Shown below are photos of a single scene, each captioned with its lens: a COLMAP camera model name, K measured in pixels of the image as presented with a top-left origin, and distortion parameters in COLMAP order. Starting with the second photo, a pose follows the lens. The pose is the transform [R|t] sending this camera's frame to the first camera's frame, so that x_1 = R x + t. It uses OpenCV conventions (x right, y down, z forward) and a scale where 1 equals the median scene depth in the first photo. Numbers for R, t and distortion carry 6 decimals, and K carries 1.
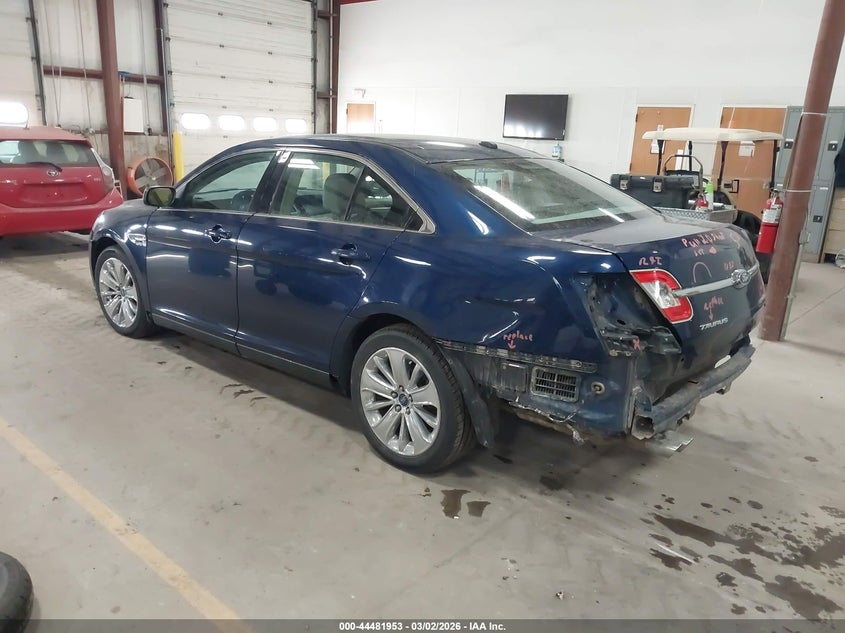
lens RADIAL K [[696.3, 0, 429.9], [0, 696.3, 315.0], [0, 0, 1]] dist [-0.029418, 0.018212]
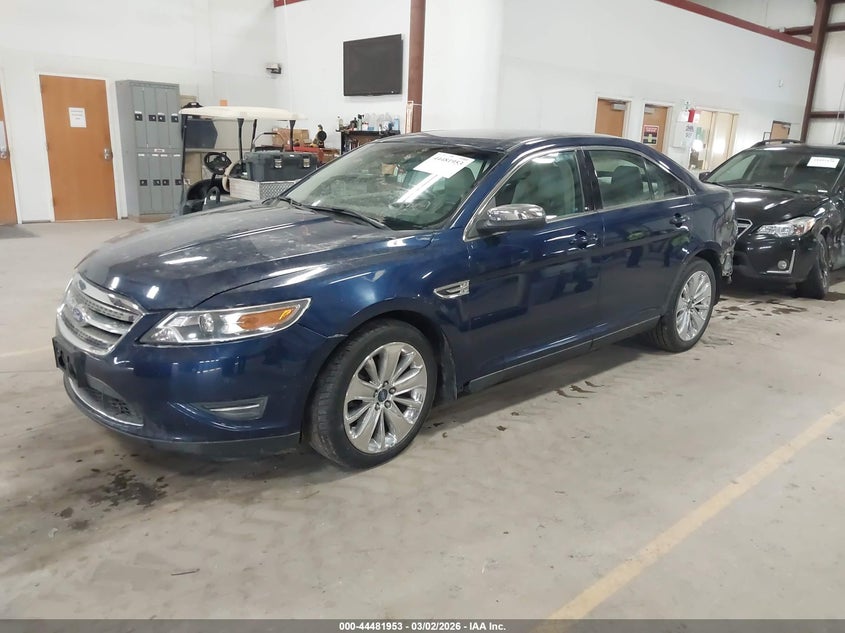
lens RADIAL K [[649.7, 0, 418.9], [0, 649.7, 321.7], [0, 0, 1]] dist [-0.016059, 0.019623]
pose [[0.116771, -0.312484, 0.942719, -1.108902], [0.220141, 0.933744, 0.282241, -0.292441], [-0.968454, 0.174573, 0.177824, 0.968078]]
